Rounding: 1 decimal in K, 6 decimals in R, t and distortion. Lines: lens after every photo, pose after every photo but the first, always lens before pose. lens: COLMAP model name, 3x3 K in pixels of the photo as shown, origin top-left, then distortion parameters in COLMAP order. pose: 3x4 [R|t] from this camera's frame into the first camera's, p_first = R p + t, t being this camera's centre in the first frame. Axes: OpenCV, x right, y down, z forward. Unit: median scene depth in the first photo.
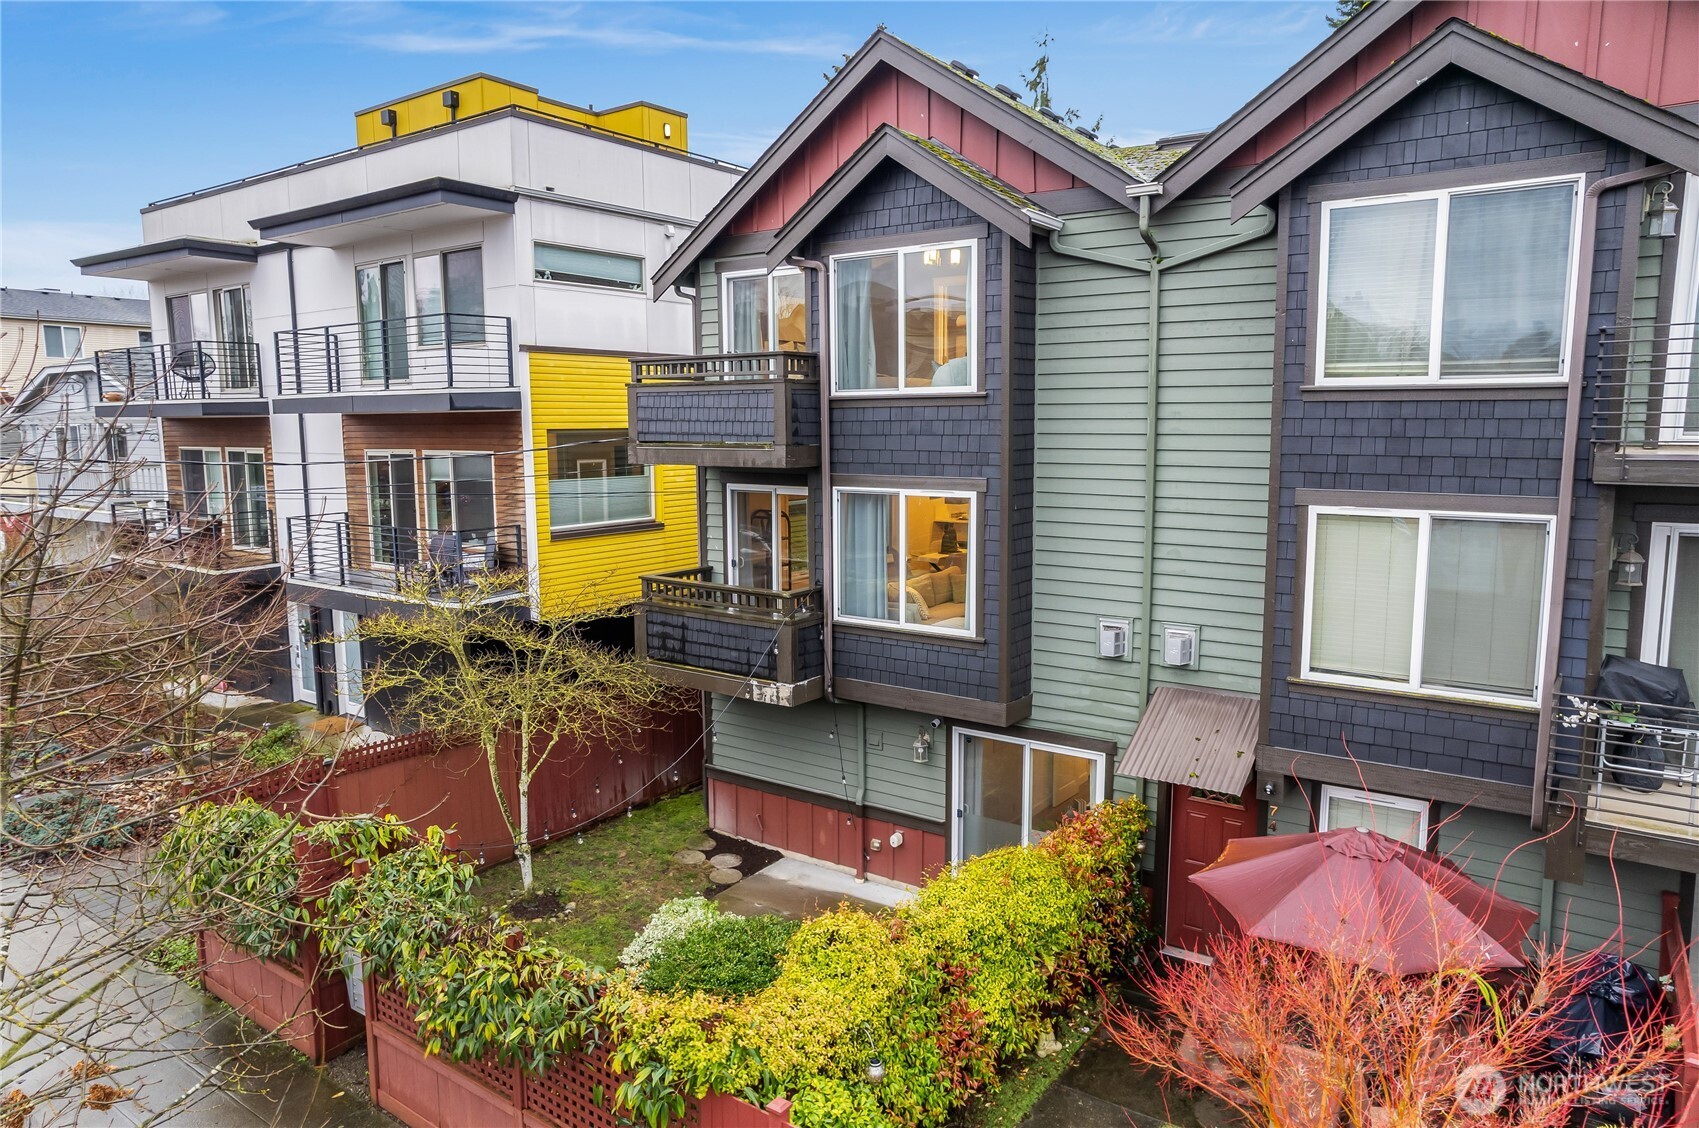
lens RADIAL K [[1098.1, 0, 849.5], [0, 1098.1, 564.0], [0, 0, 1]] dist [-0.061576, 0.063740]
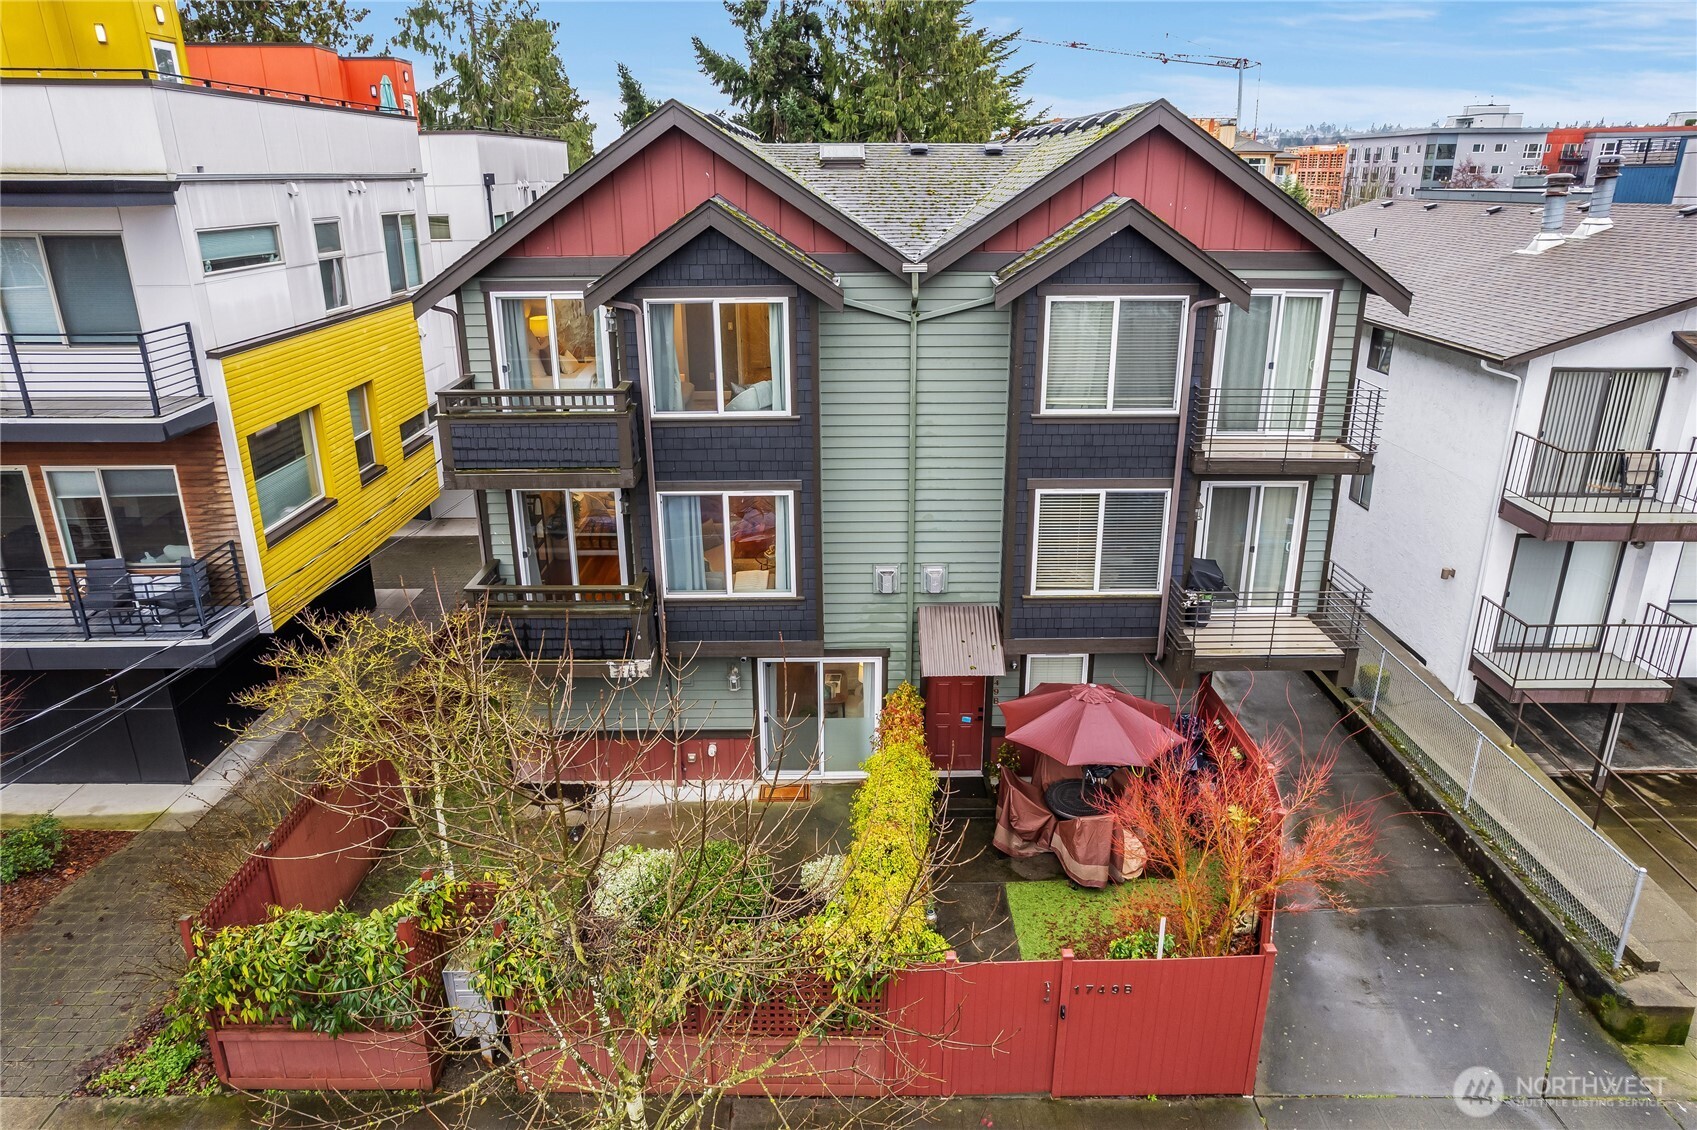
lens RADIAL K [[1096.9, 0, 848.5], [0, 1096.9, 565.0], [0, 0, 1]] dist [-0.061576, 0.063740]
pose [[0.809270, -0.194958, 0.554143, -0.557204], [0.076603, 0.970290, 0.229496, -0.268055], [-0.582421, -0.143275, 0.800161, -0.089942]]
